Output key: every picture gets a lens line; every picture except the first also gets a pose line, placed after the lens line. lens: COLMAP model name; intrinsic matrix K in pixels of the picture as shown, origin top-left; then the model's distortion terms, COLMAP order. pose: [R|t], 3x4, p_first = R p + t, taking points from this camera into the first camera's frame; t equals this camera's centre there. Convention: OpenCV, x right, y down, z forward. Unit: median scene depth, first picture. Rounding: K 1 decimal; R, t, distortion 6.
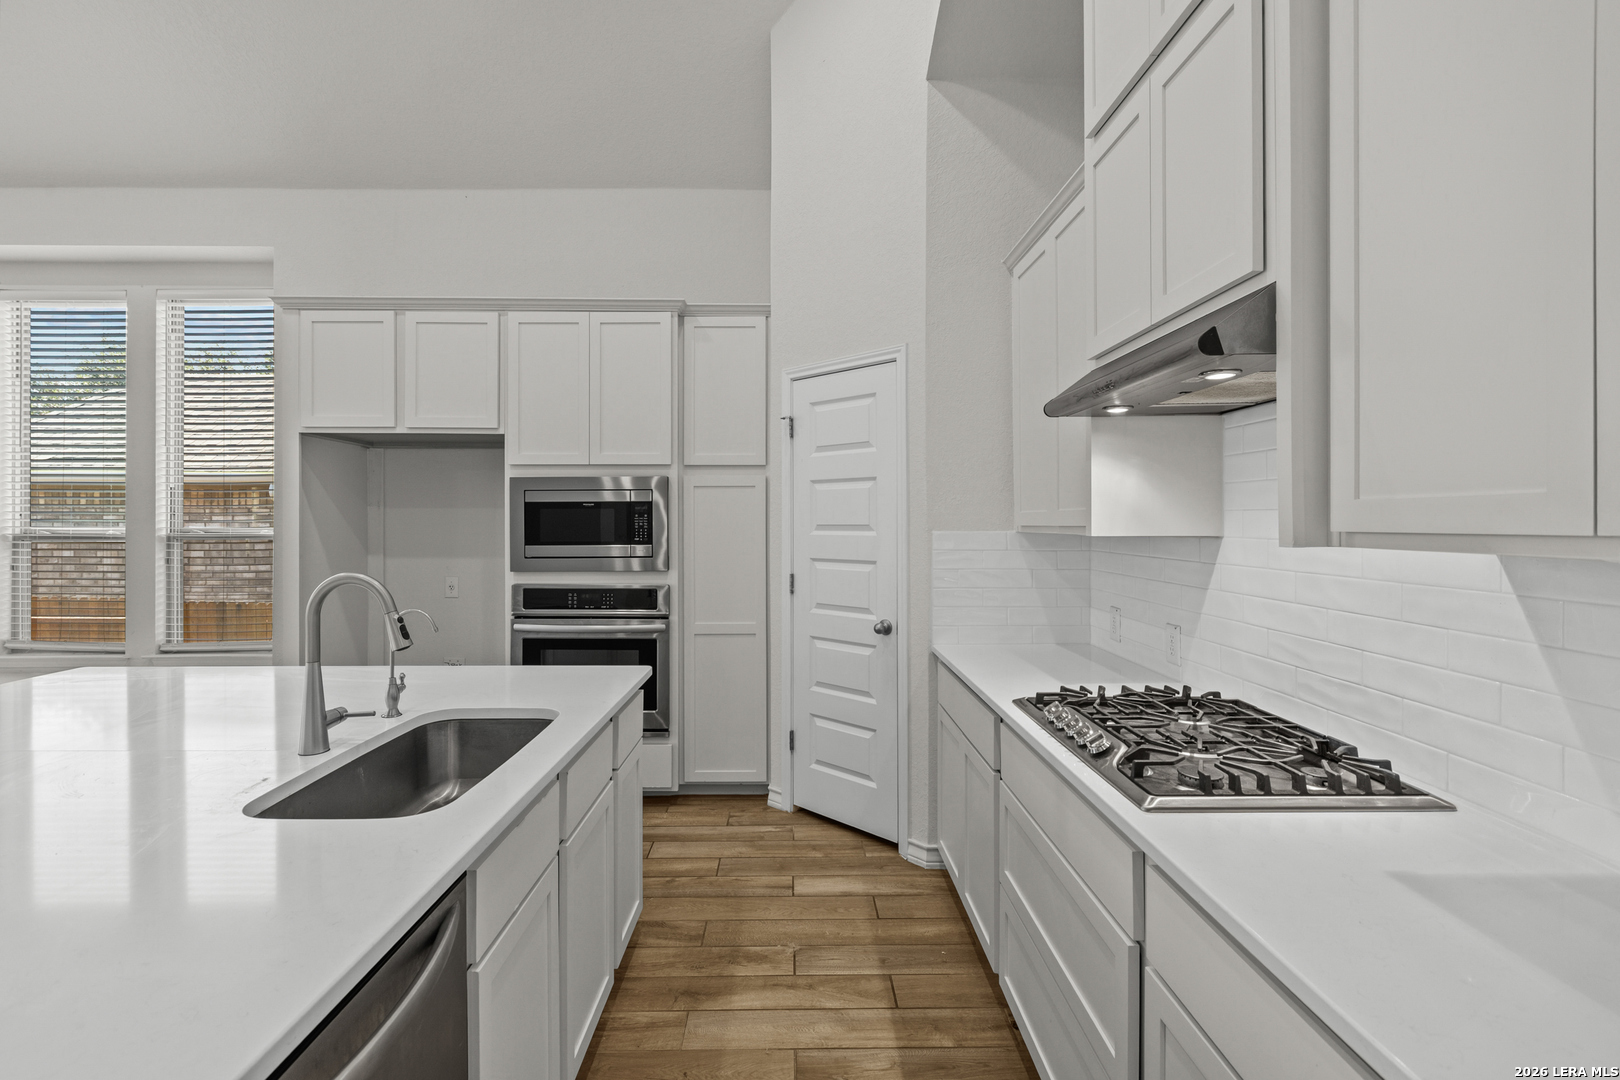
lens RADIAL K [[722.5, 0, 798.6], [0, 722.5, 537.8], [0, 0, 1]] dist [0.010676, -0.003090]
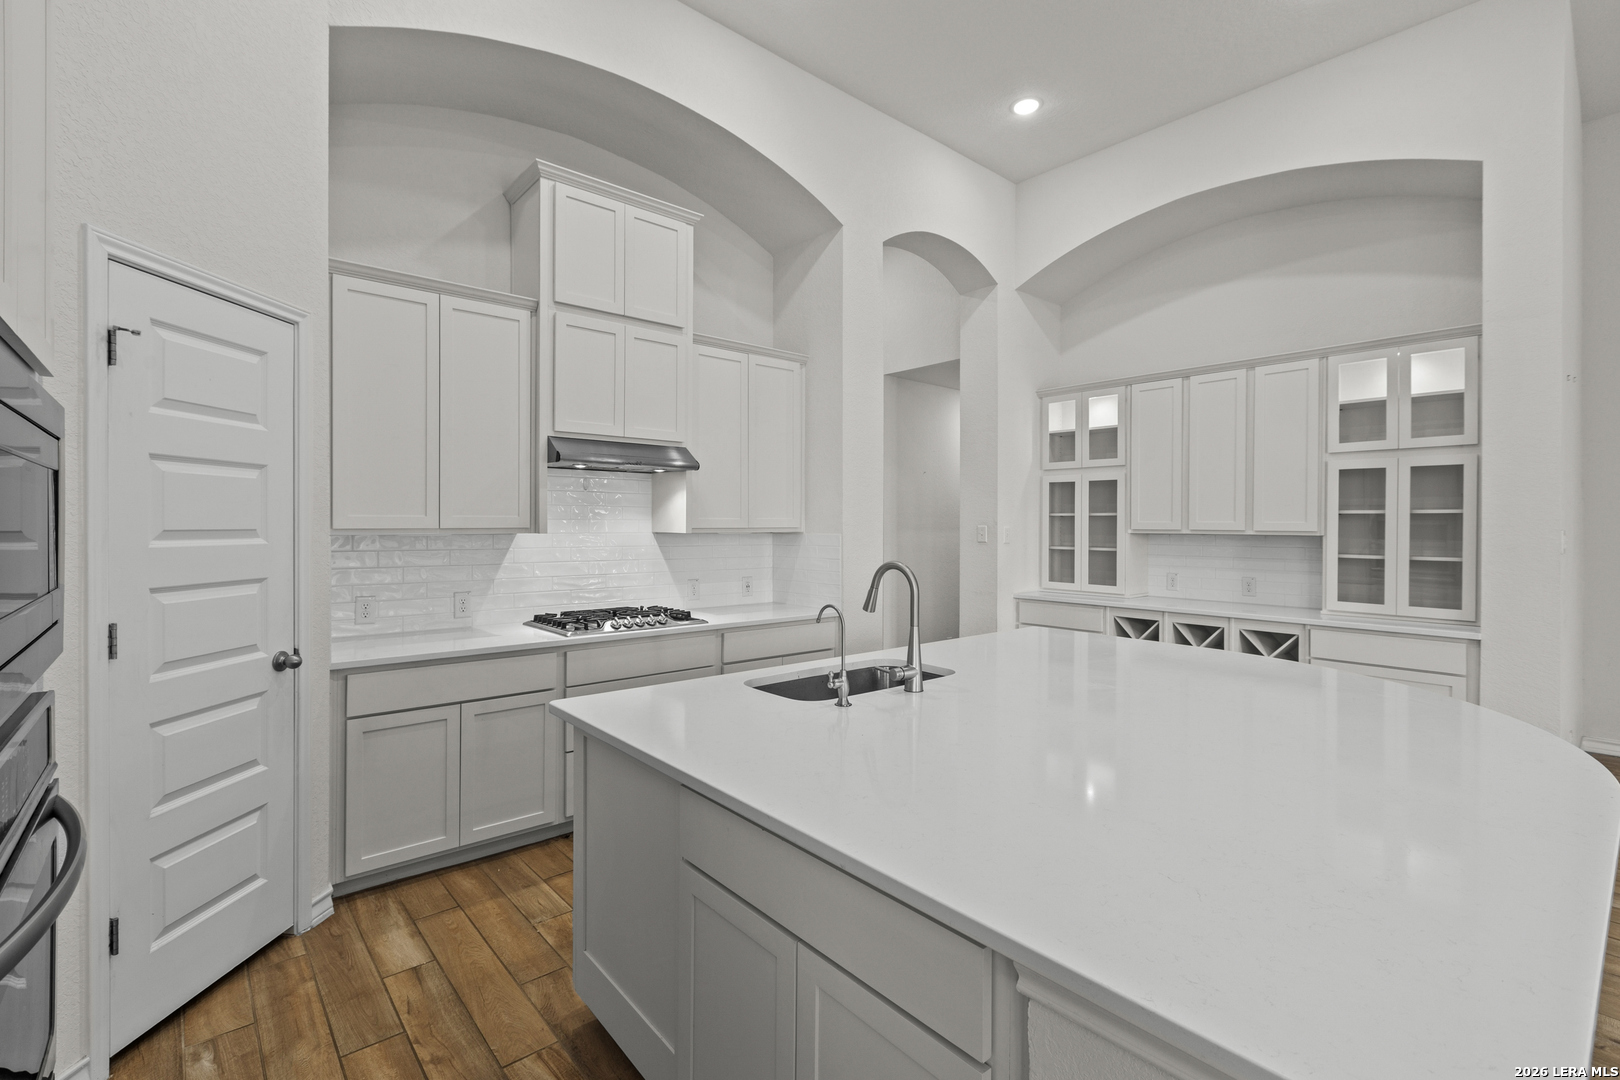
lens RADIAL K [[722.5, 0, 802.7], [0, 722.5, 529.5], [0, 0, 1]] dist [0.010676, -0.003090]
pose [[-0.647177, -0.009011, 0.762286, -0.918648], [0.011408, 0.999704, 0.021502, -0.030416], [-0.762254, 0.022612, -0.646883, 1.179729]]
